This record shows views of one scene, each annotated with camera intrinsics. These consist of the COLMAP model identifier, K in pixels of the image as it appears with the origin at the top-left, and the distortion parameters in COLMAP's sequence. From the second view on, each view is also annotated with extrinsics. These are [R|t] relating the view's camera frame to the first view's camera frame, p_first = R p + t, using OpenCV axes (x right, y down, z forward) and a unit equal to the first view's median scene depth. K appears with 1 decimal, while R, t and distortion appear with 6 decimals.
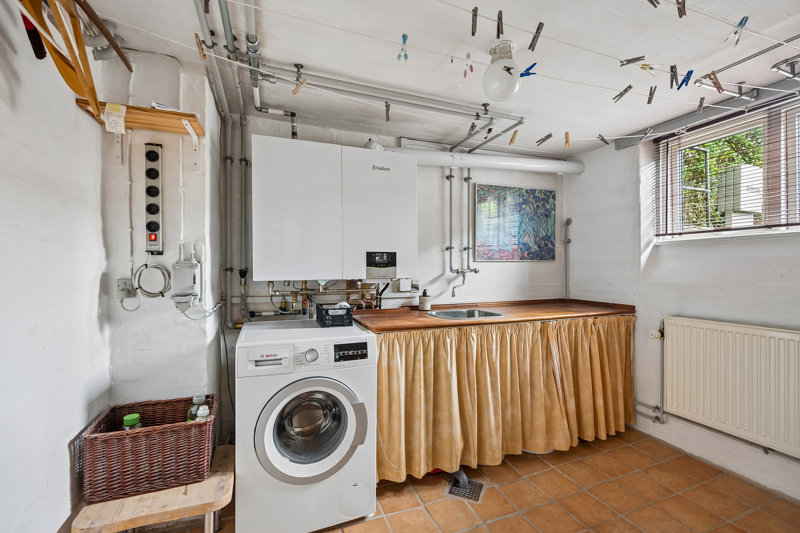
lens RADIAL K [[342.9, 0, 399.0], [0, 342.9, 269.8], [0, 0, 1]] dist [0.001162, -0.000550]
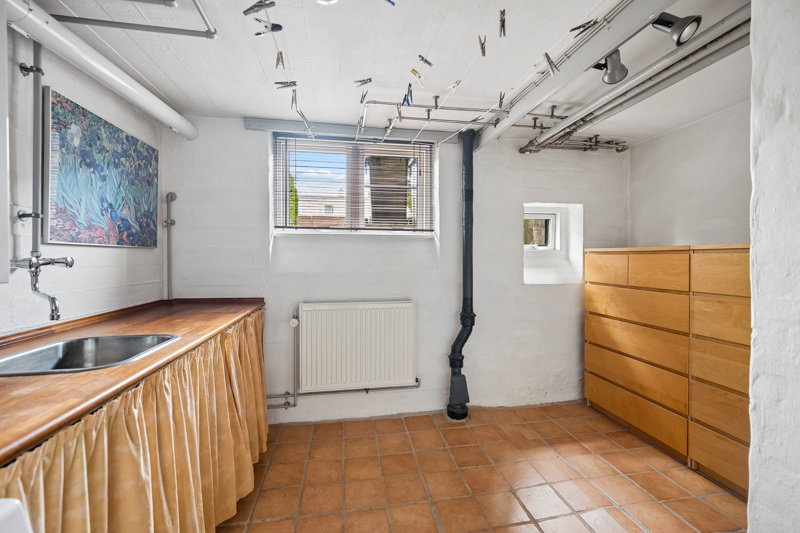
lens RADIAL K [[342.9, 0, 402.6], [0, 342.9, 261.7], [0, 0, 1]] dist [0.001162, -0.000550]
pose [[0.188283, -0.003569, 0.982108, -0.165760], [0.001553, 0.999993, 0.003337, 0.000714], [-0.982114, 0.000897, 0.188287, 0.388335]]
